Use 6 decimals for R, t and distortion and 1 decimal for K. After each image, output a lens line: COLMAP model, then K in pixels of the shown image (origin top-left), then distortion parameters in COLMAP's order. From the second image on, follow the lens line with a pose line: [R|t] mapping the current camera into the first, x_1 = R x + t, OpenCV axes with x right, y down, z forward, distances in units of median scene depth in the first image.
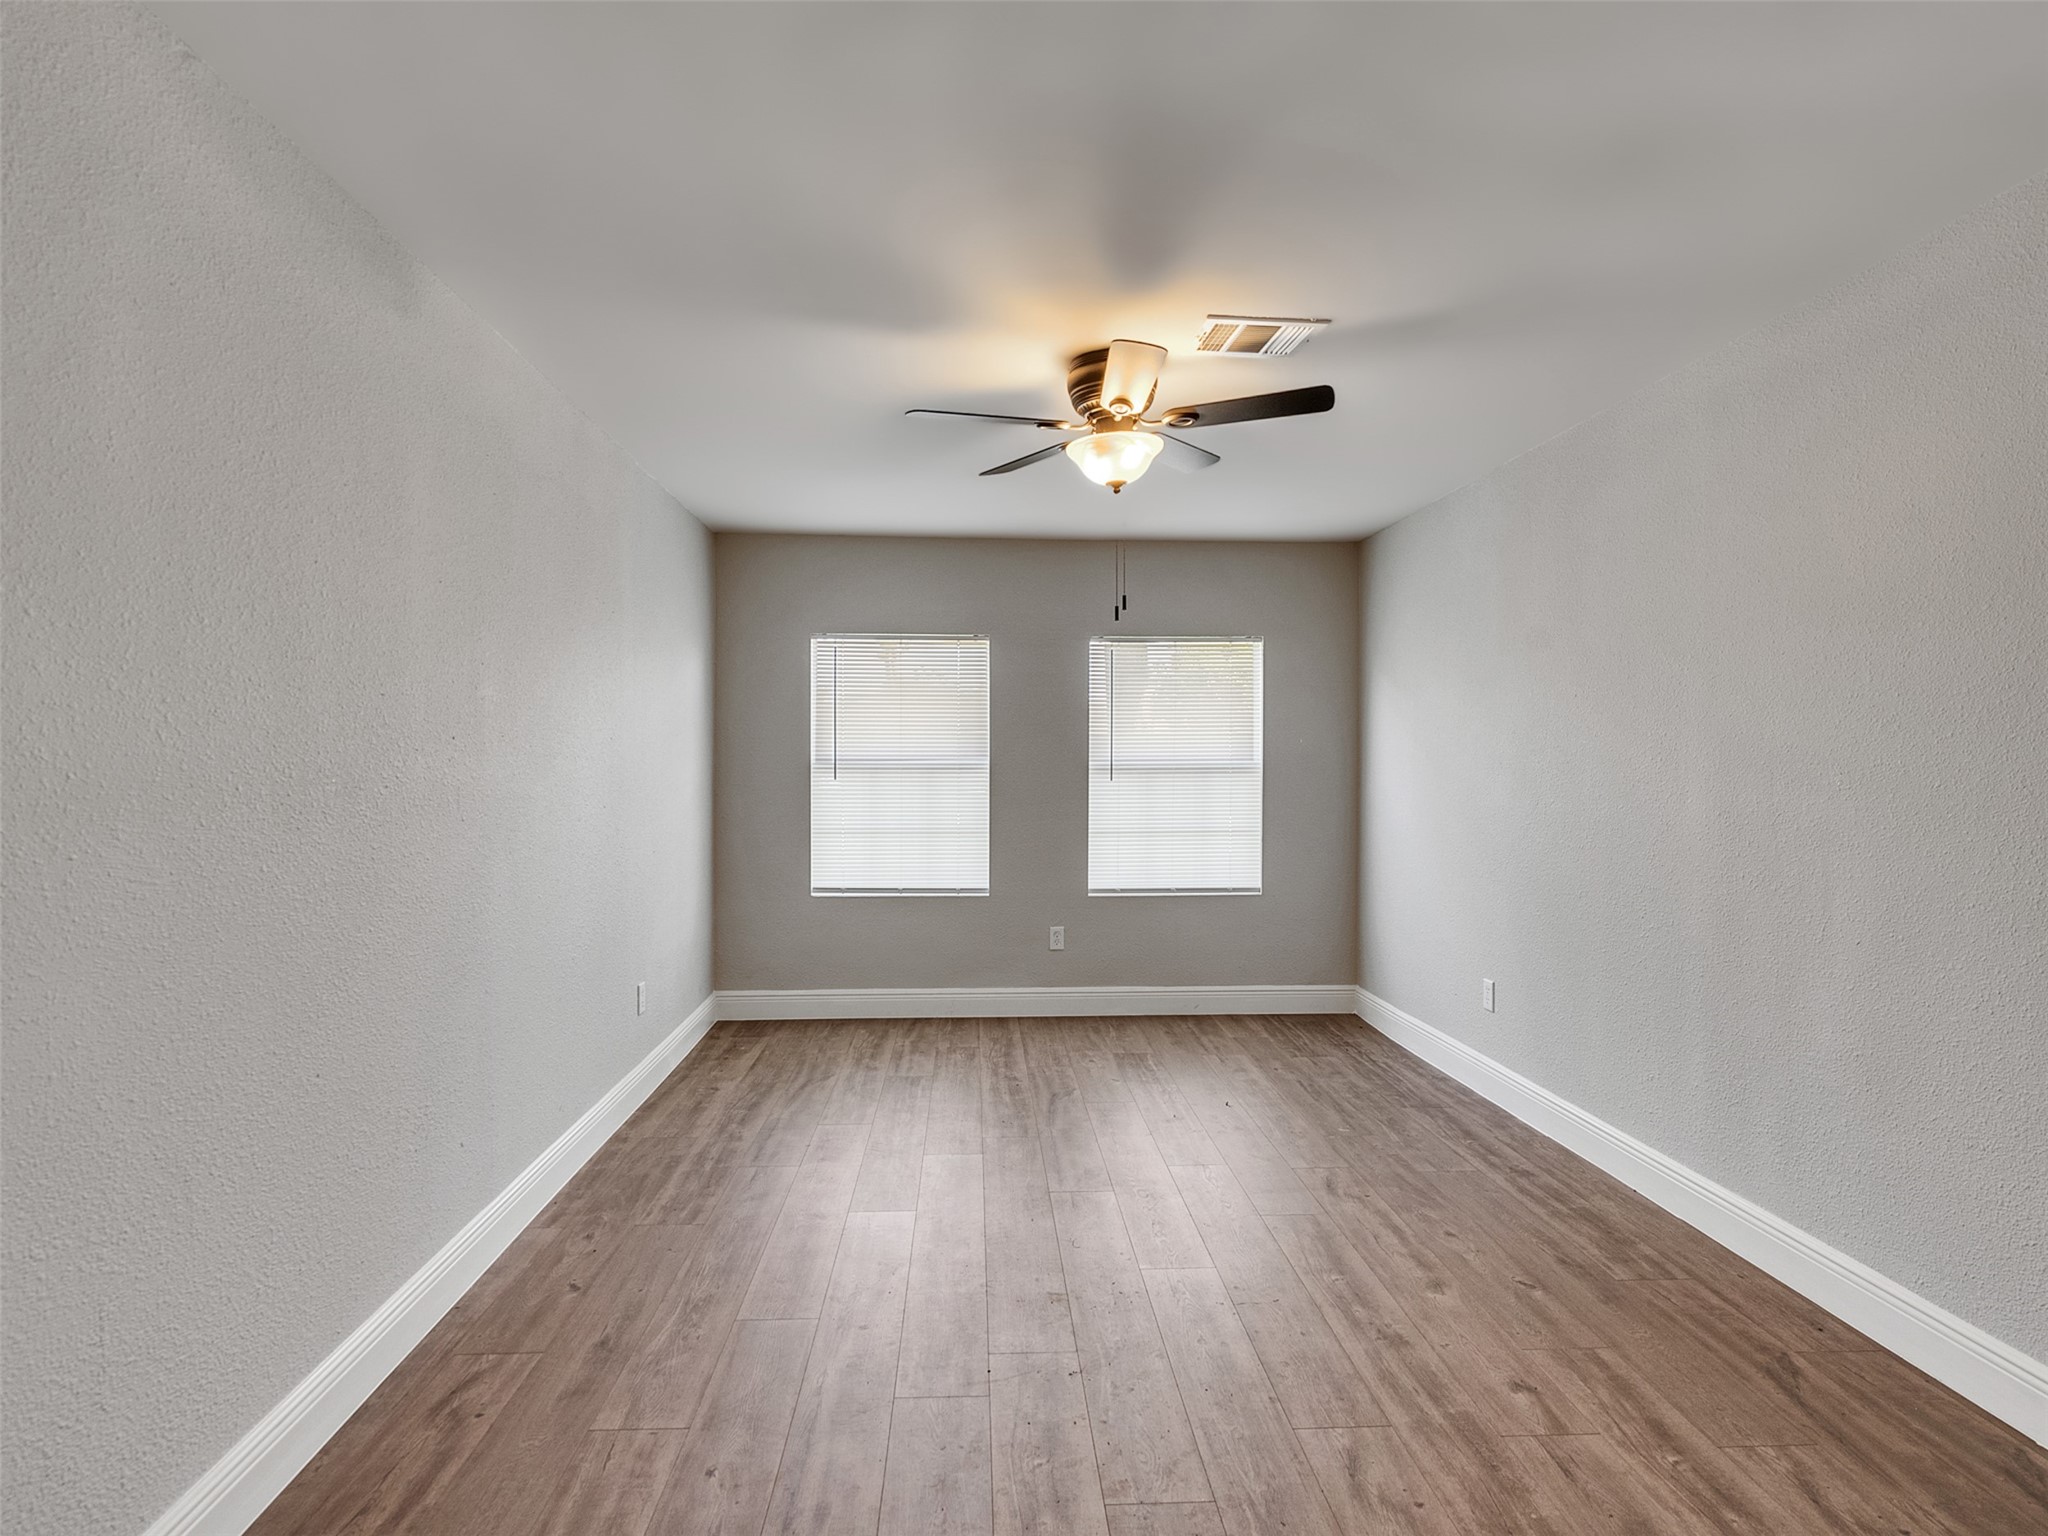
lens RADIAL K [[1043.6, 0, 1008.1], [0, 1043.6, 768.4], [0, 0, 1]] dist [-0.008711, 0.005341]
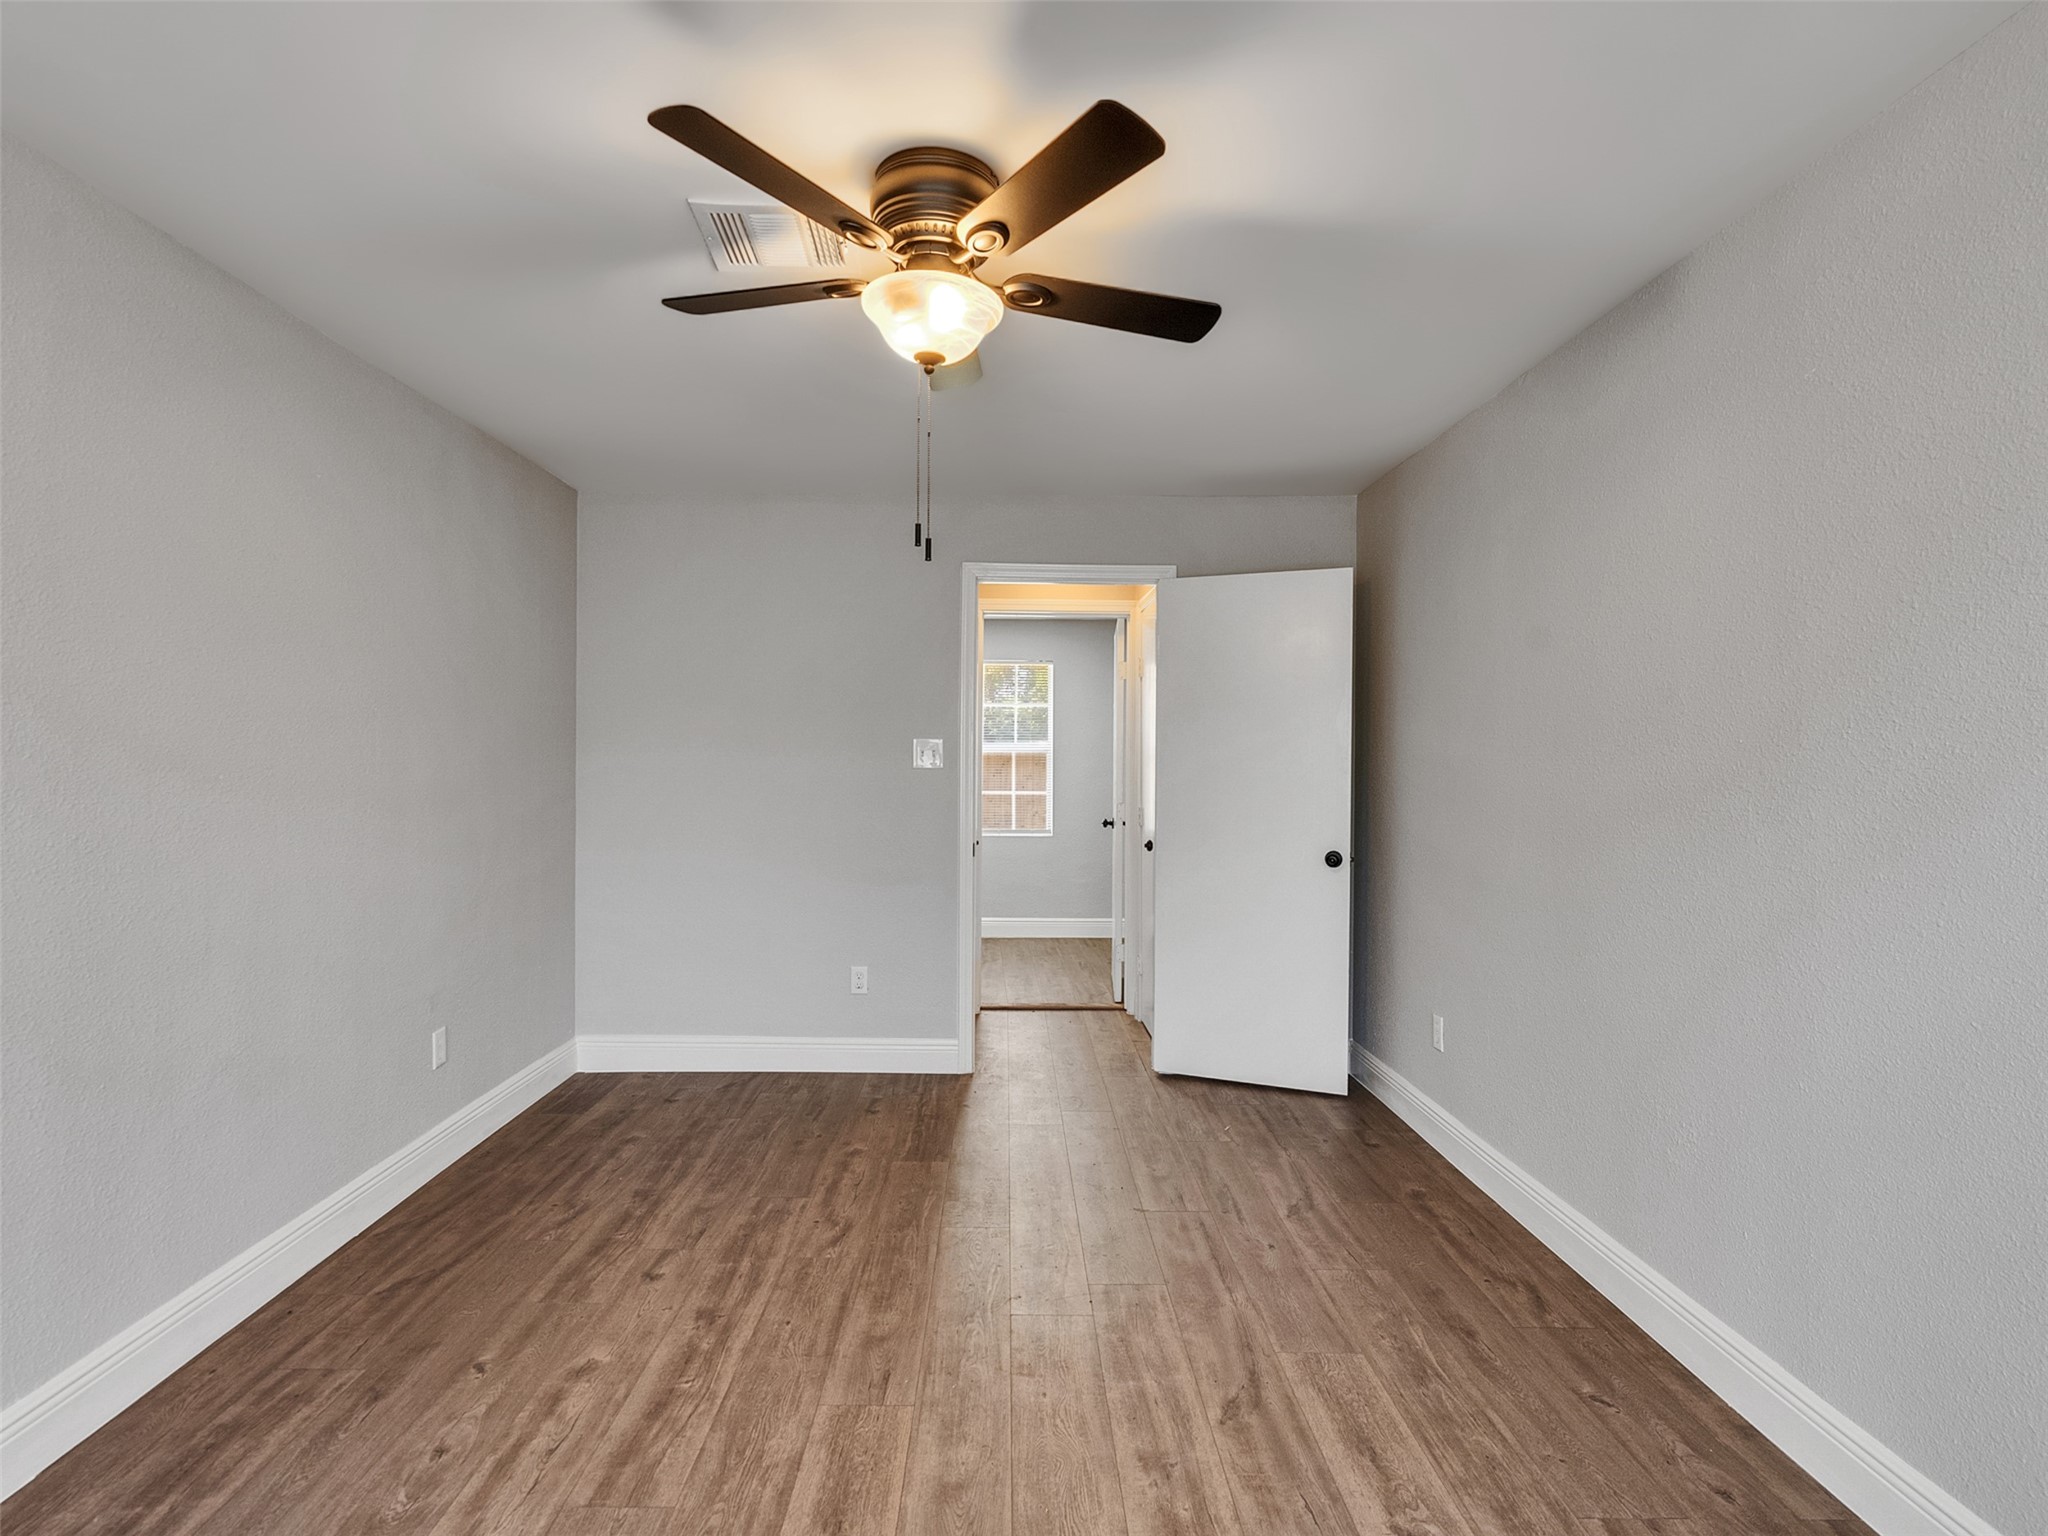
lens RADIAL K [[1043.6, 0, 1008.1], [0, 1043.6, 768.4], [0, 0, 1]] dist [-0.008711, 0.005341]
pose [[-0.999465, -0.005171, 0.032283, 0.038094], [-0.004770, 0.999911, 0.012490, -0.017968], [-0.032344, 0.012329, -0.999401, 2.111554]]
